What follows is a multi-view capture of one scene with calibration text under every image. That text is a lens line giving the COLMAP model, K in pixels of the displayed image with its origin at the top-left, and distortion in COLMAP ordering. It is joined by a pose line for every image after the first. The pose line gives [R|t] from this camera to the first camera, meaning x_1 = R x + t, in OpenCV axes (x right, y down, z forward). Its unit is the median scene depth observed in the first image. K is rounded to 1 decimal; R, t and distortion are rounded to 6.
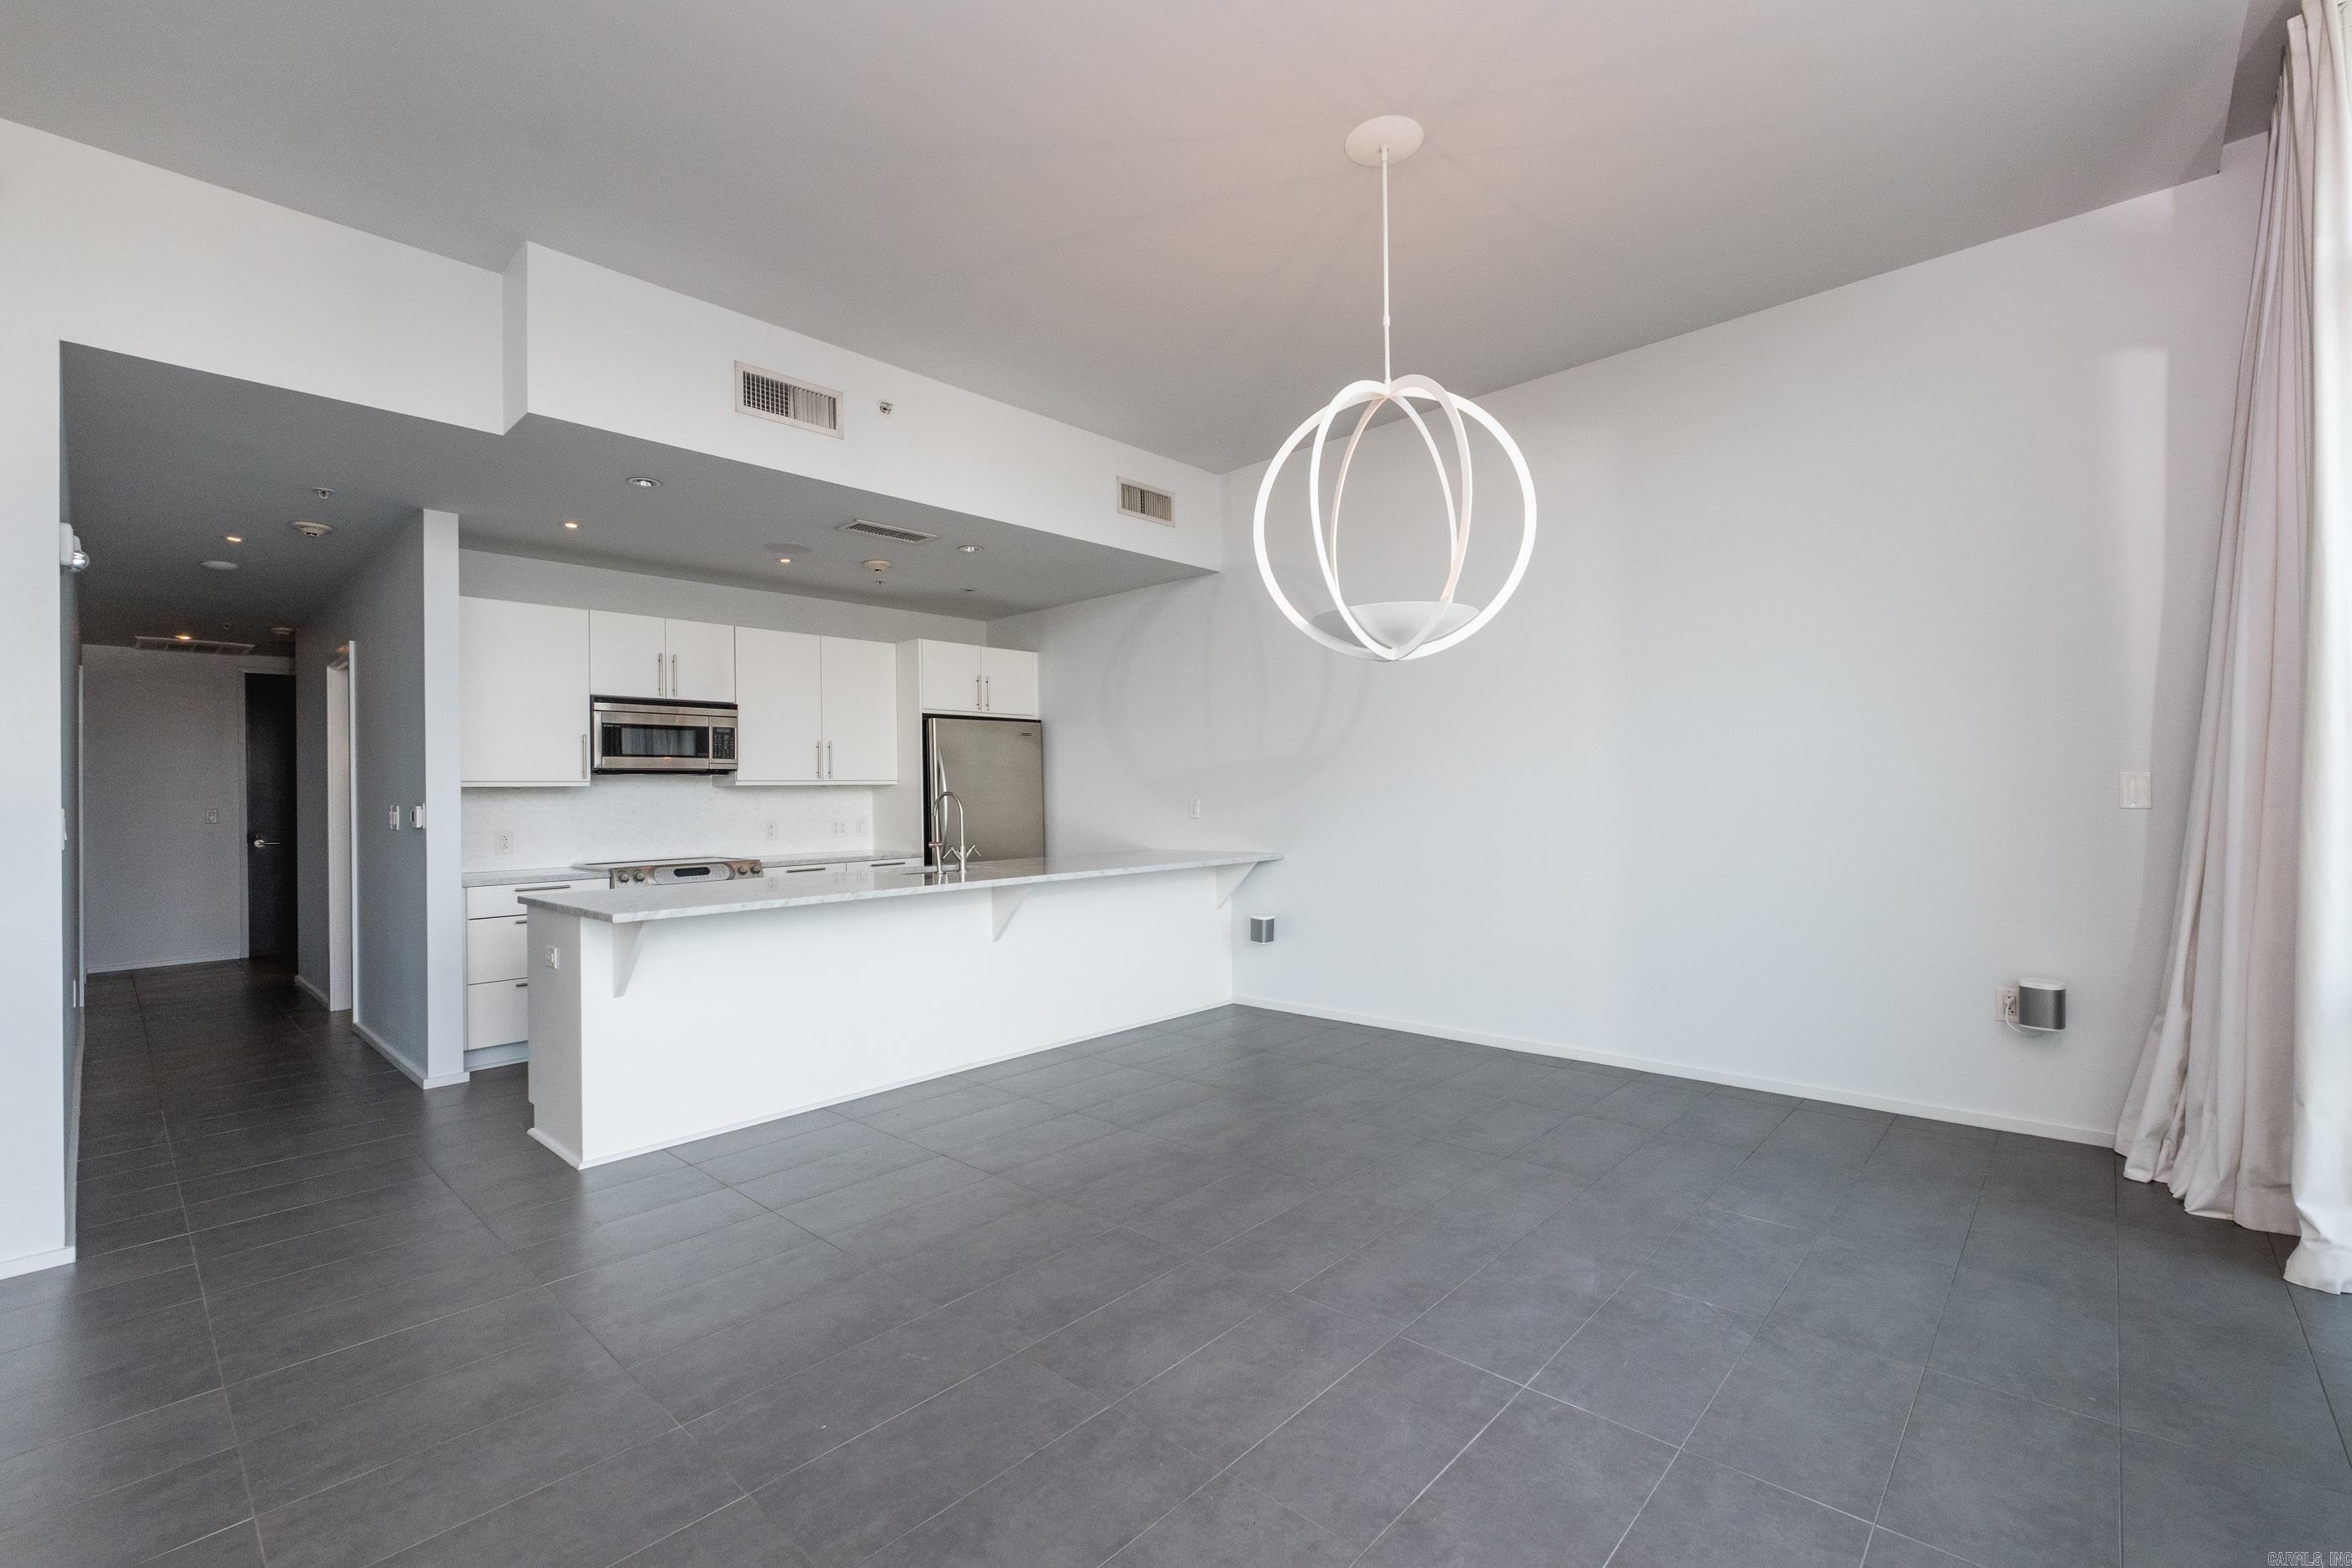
lens RADIAL K [[1012.9, 0, 1170.5], [0, 1012.9, 773.9], [0, 0, 1]] dist [0.002241, -0.005381]
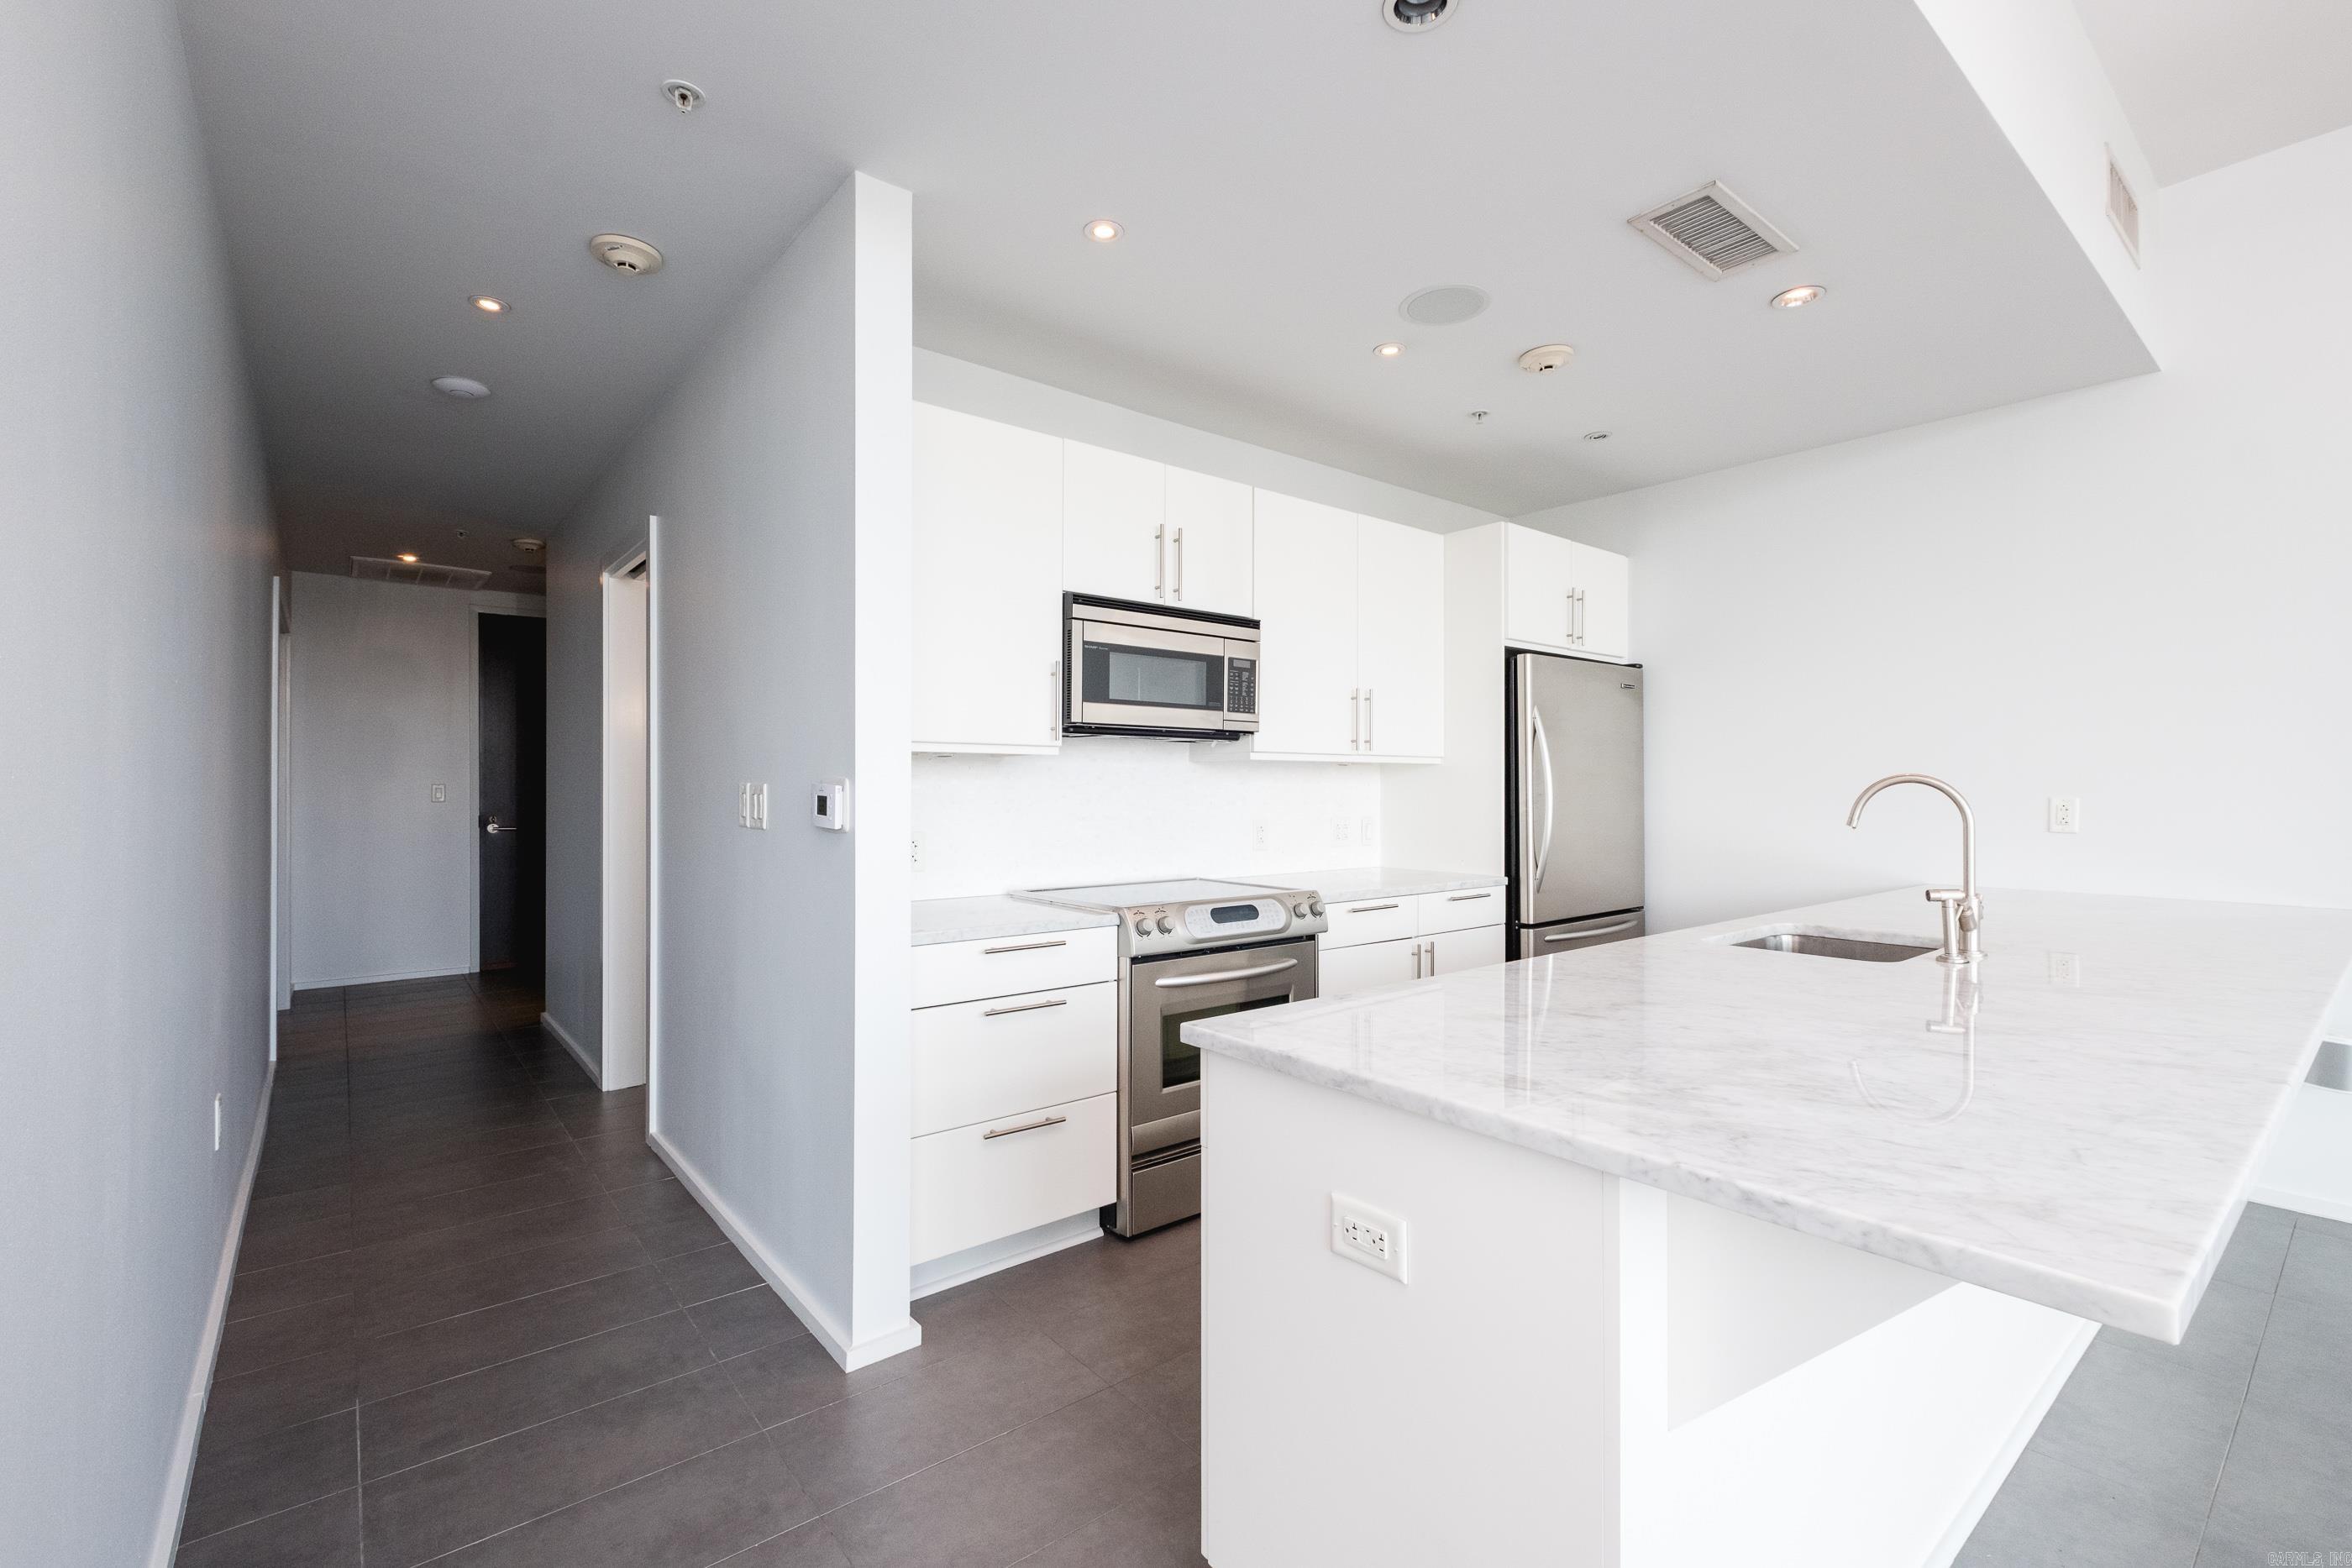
lens RADIAL K [[1012.9, 0, 1170.5], [0, 1012.9, 773.9], [0, 0, 1]] dist [0.002241, -0.005381]
pose [[0.991603, 0.016926, -0.128208, -0.398657], [-0.015865, 0.999831, 0.009299, 0.014932], [0.128344, -0.007187, 0.991704, 0.410378]]
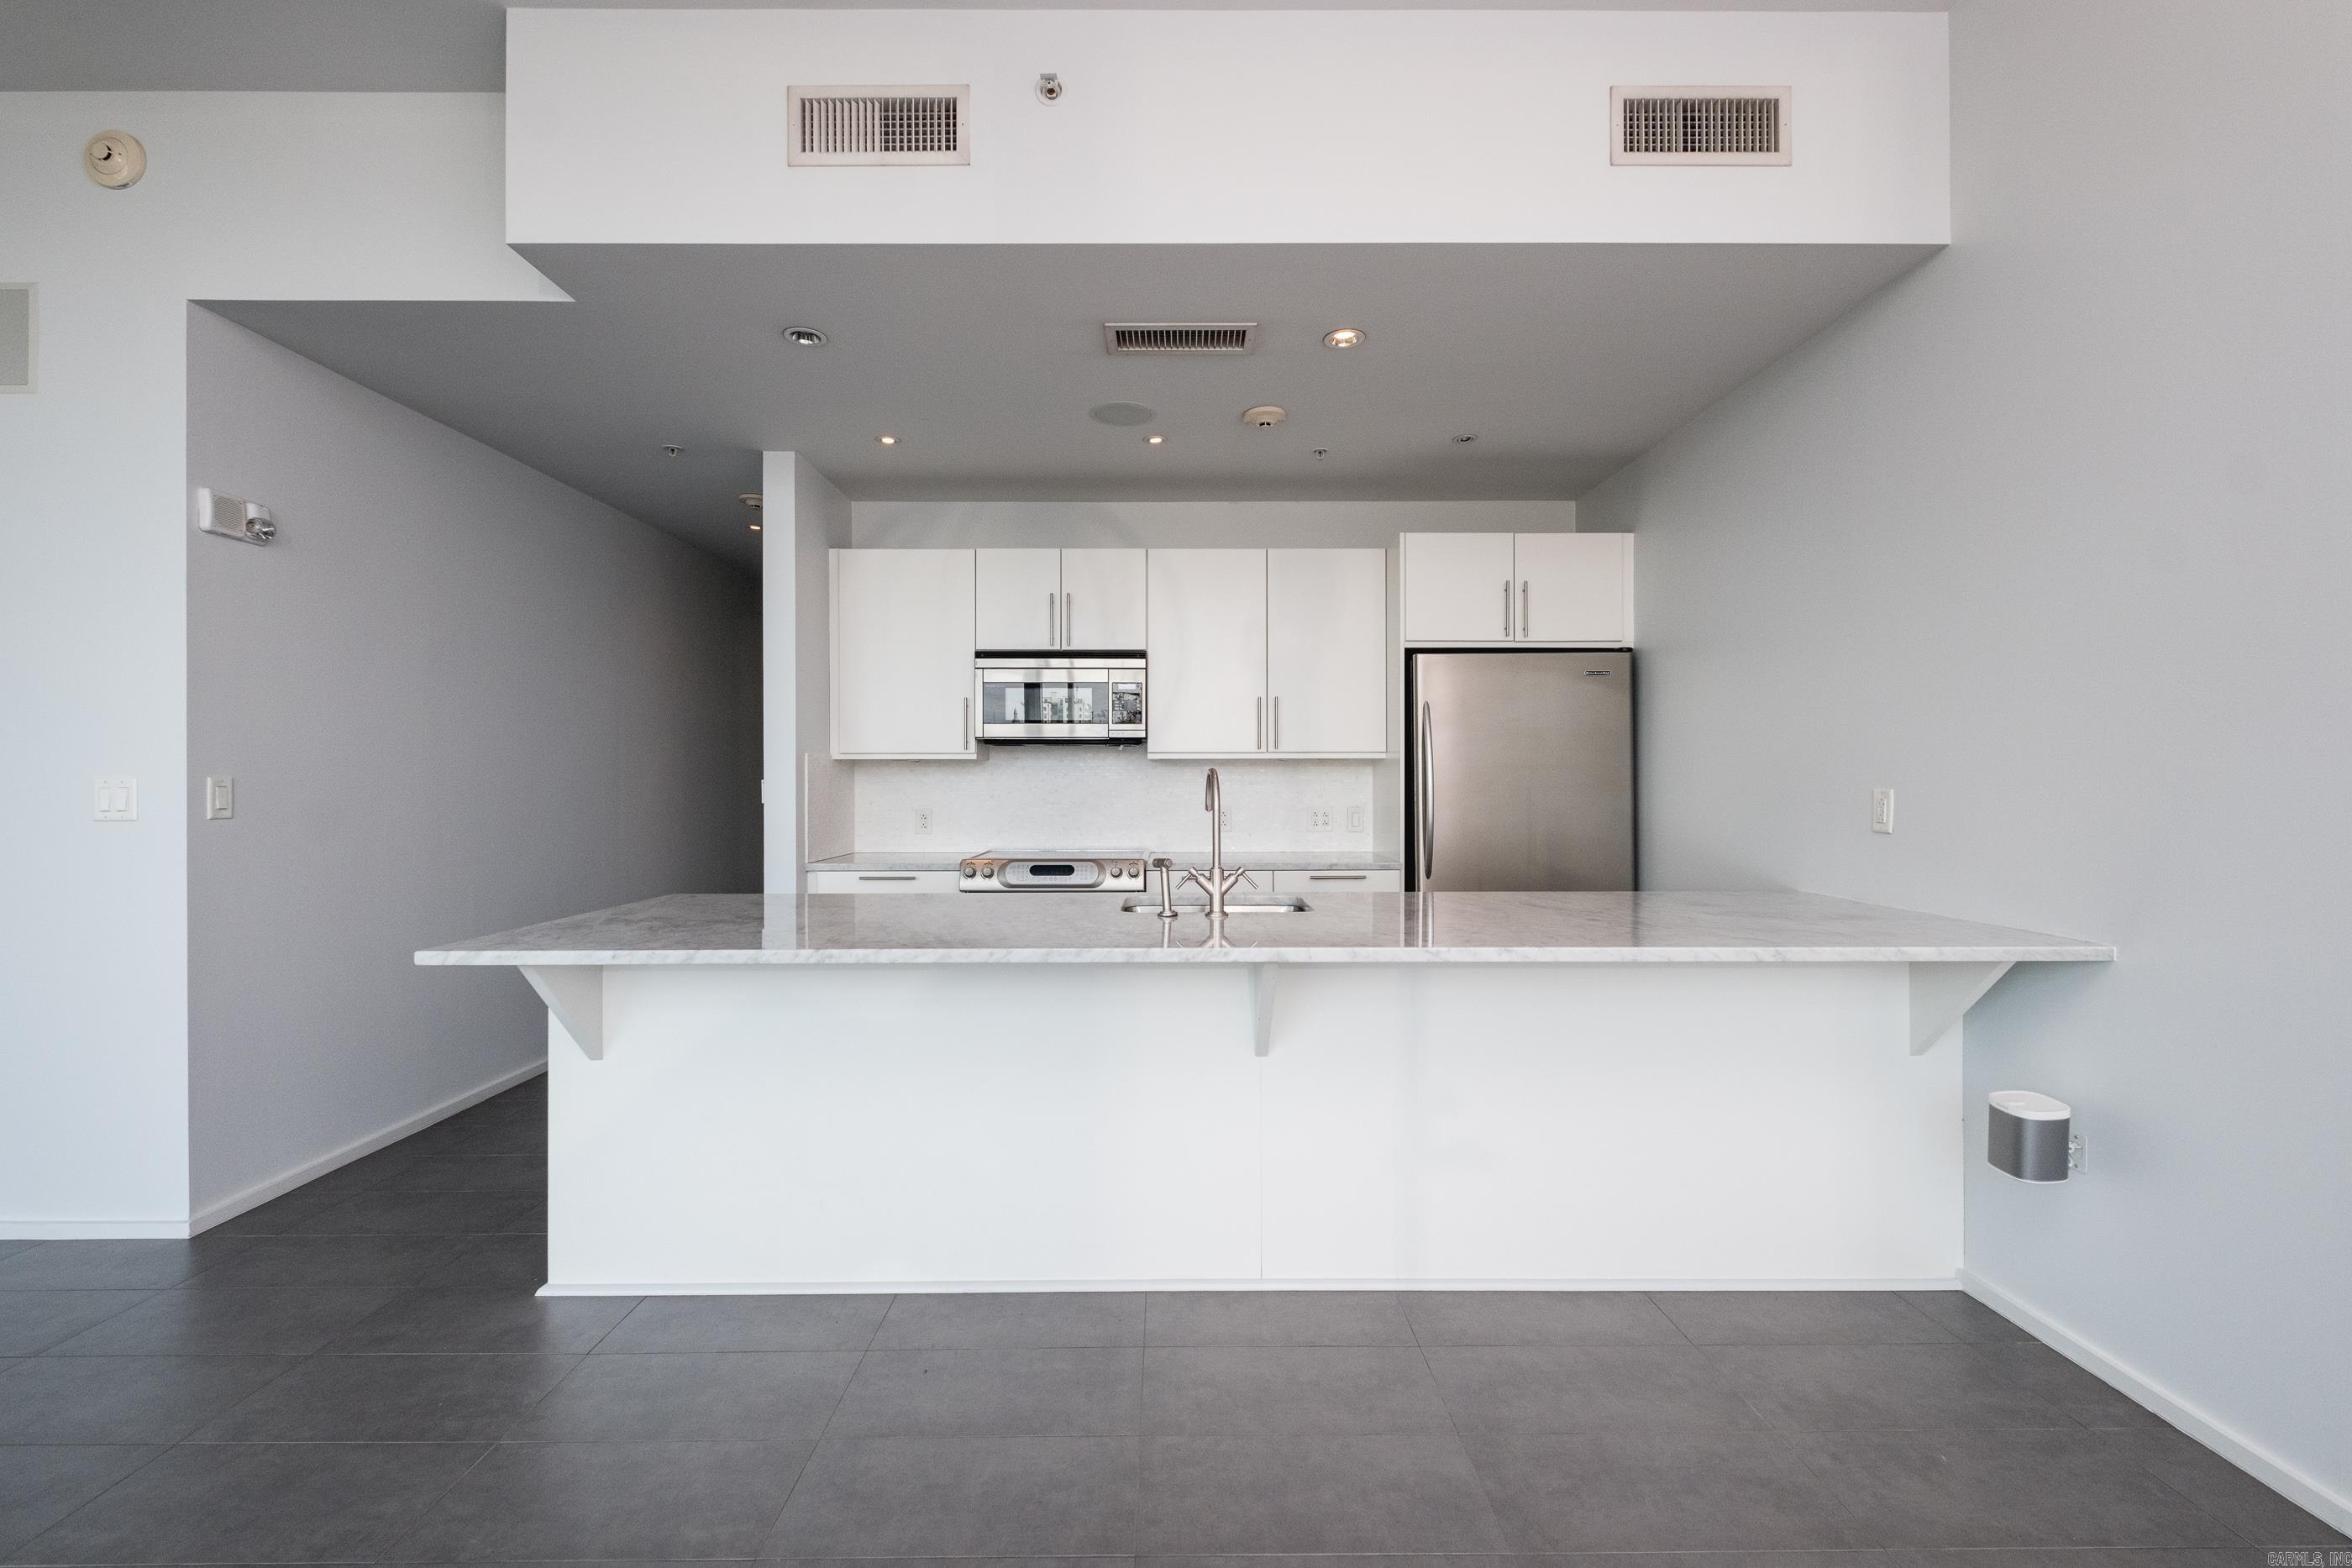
lens RADIAL K [[1012.9, 0, 1170.5], [0, 1012.9, 773.9], [0, 0, 1]] dist [0.002241, -0.005381]
pose [[0.691553, 0.010575, -0.722248, 0.131902], [0.004661, 0.999807, 0.019102, 0.008188], [0.722310, -0.016576, 0.691370, 0.483712]]
